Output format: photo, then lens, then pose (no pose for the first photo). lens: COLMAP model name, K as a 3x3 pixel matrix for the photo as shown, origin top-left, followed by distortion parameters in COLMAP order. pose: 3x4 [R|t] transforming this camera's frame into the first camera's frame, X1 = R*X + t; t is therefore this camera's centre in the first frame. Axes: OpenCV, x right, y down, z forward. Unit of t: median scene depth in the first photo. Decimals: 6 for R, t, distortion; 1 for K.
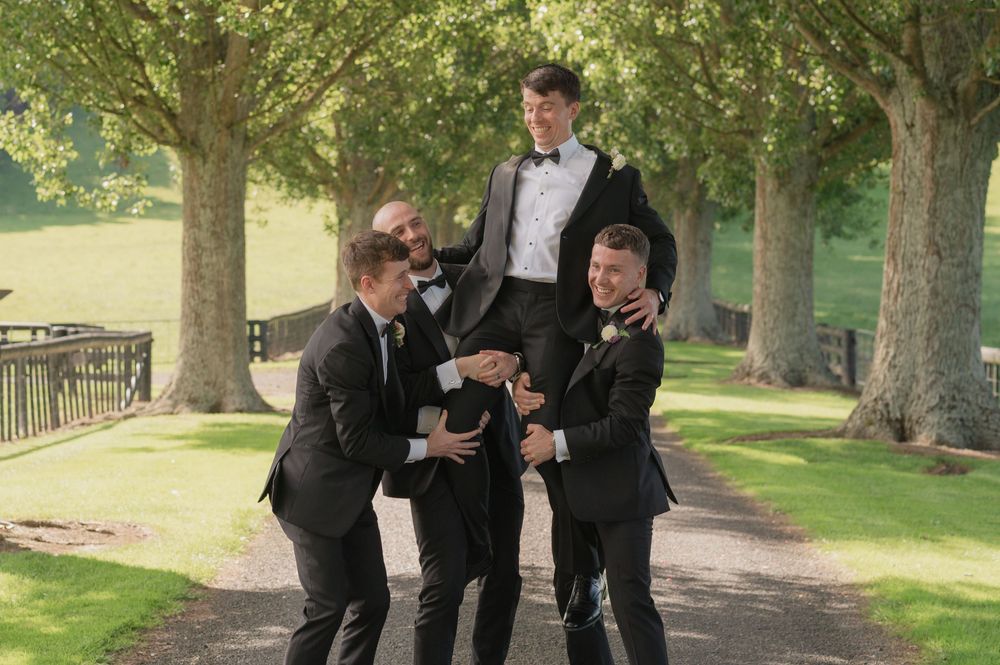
lens RADIAL K [[2496.9, 0, 500.0], [0, 2496.9, 332.5], [0, 0, 1]] dist [-0.059628, 0.527440]
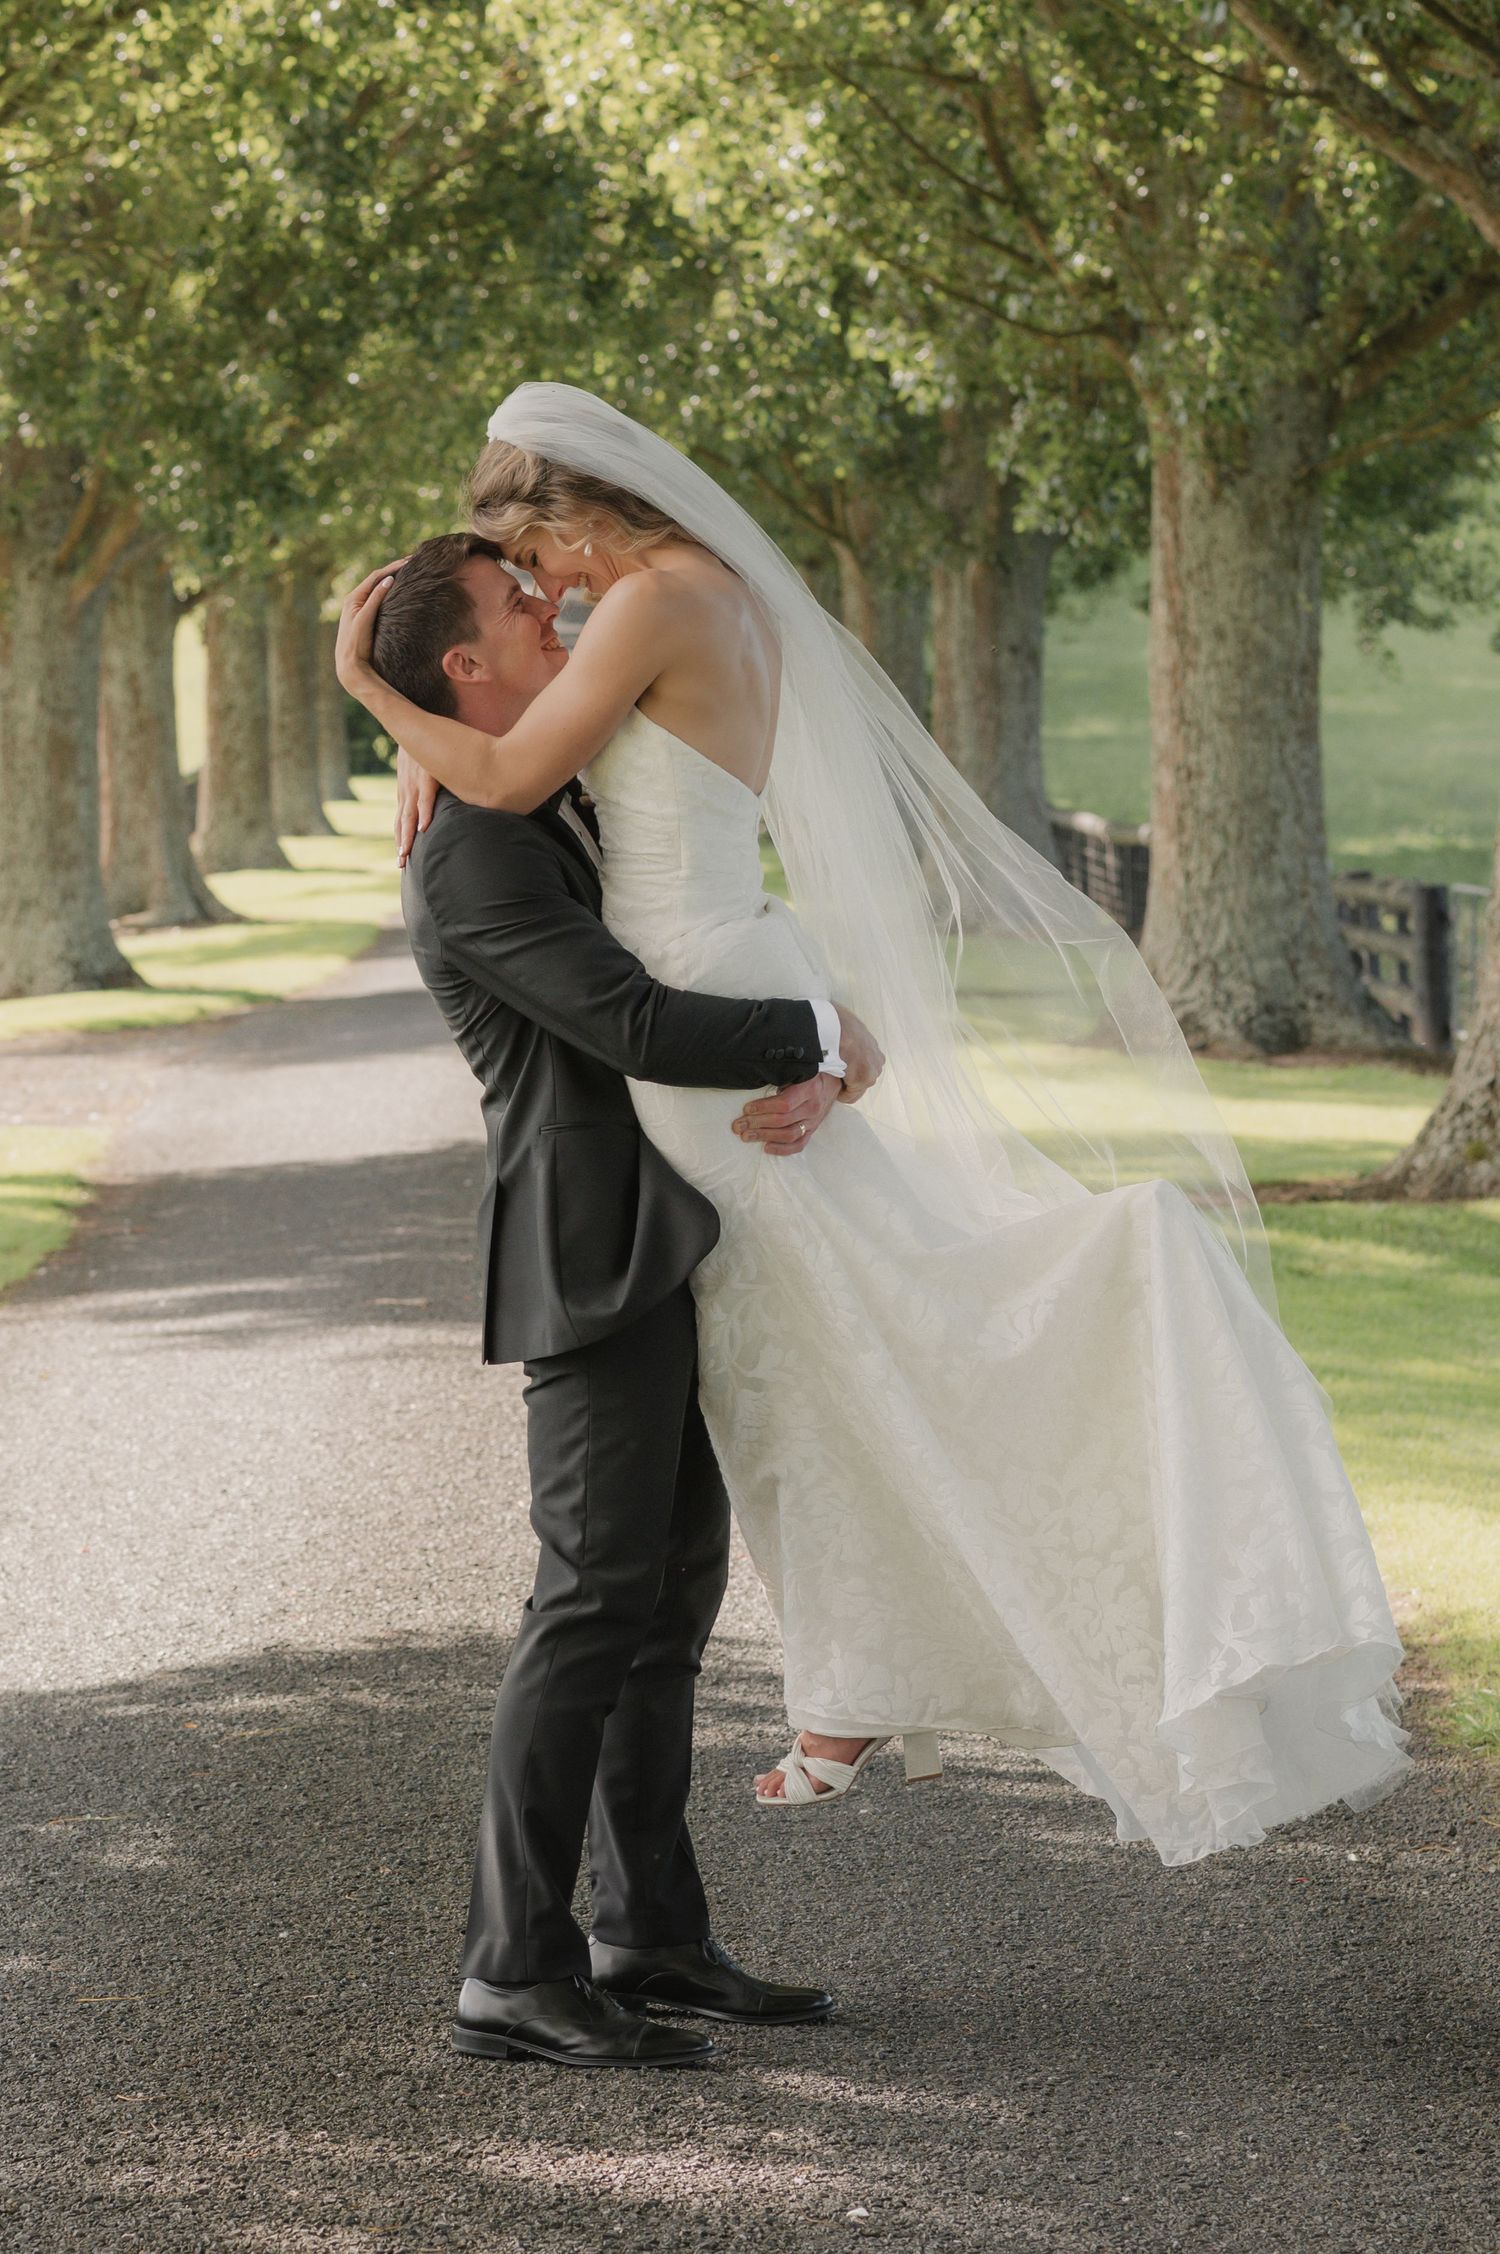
lens RADIAL K [[6978.6, 0, 744.8], [0, 6978.6, 1460.9], [0, 0, 1]] dist [0.059984, -1.704014]
pose [[0.998685, -0.036077, 0.036416, 0.005366], [0.033159, 0.996418, 0.077791, -0.000195], [-0.039092, -0.076482, 0.996304, 0.015800]]
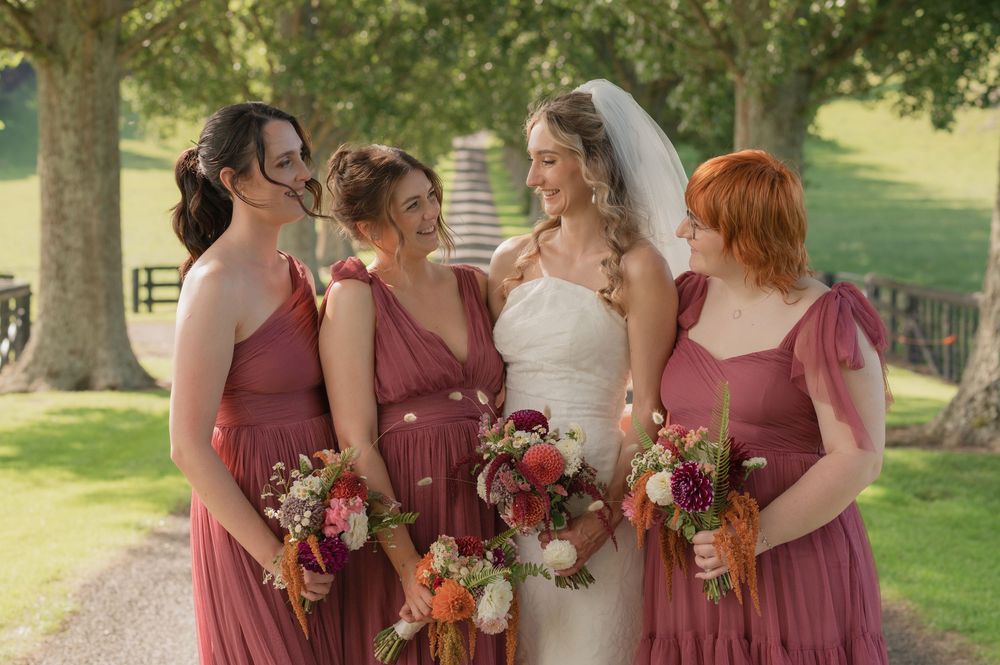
lens RADIAL K [[2211.7, 0, 500.0], [0, 2211.7, 332.5], [0, 0, 1]] dist [-0.018617, -0.024842]
pose [[0.999688, -0.006525, 0.024090, 0.001062], [0.005836, 0.999575, 0.028552, -0.004363], [-0.024266, -0.028403, 0.999302, 0.253020]]
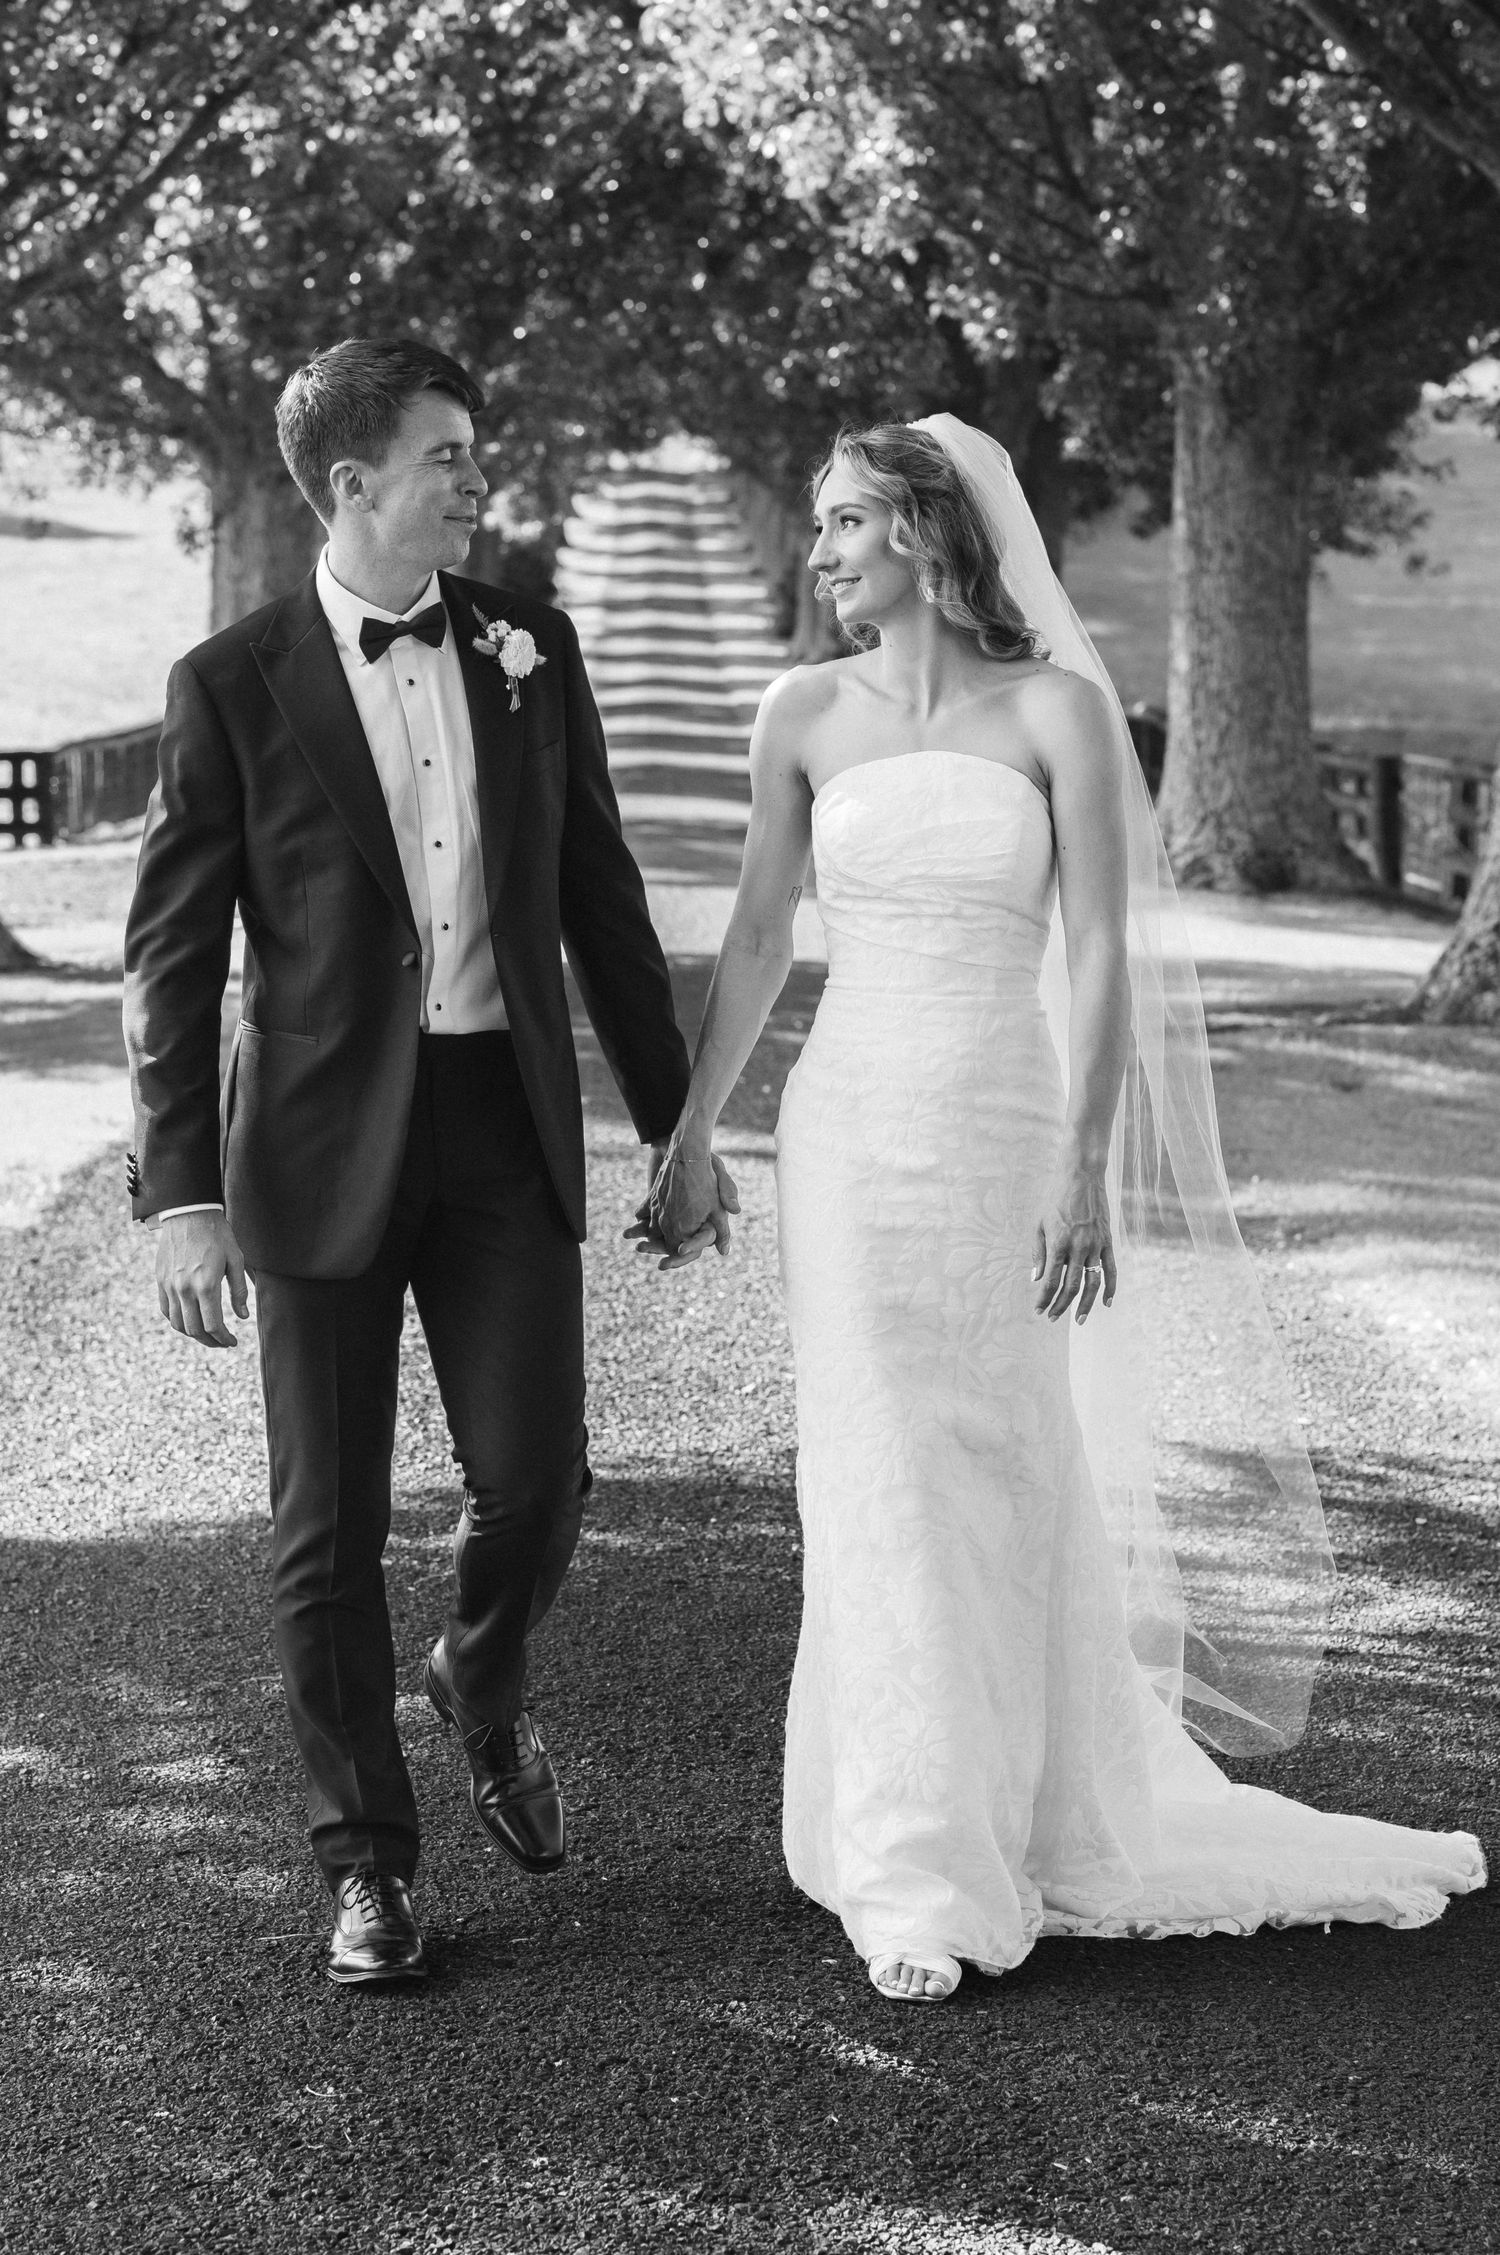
lens RADIAL K [[5379.3, 0, 808.4], [0, 5379.3, 1130.6], [0, 0, 1]] dist [0.068617, 0.186385]
pose [[0.999129, -0.014837, 0.039013, 0.001818], [0.012197, 0.997674, 0.067072, -0.000340], [-0.039917, -0.066538, 0.996985, 0.078269]]
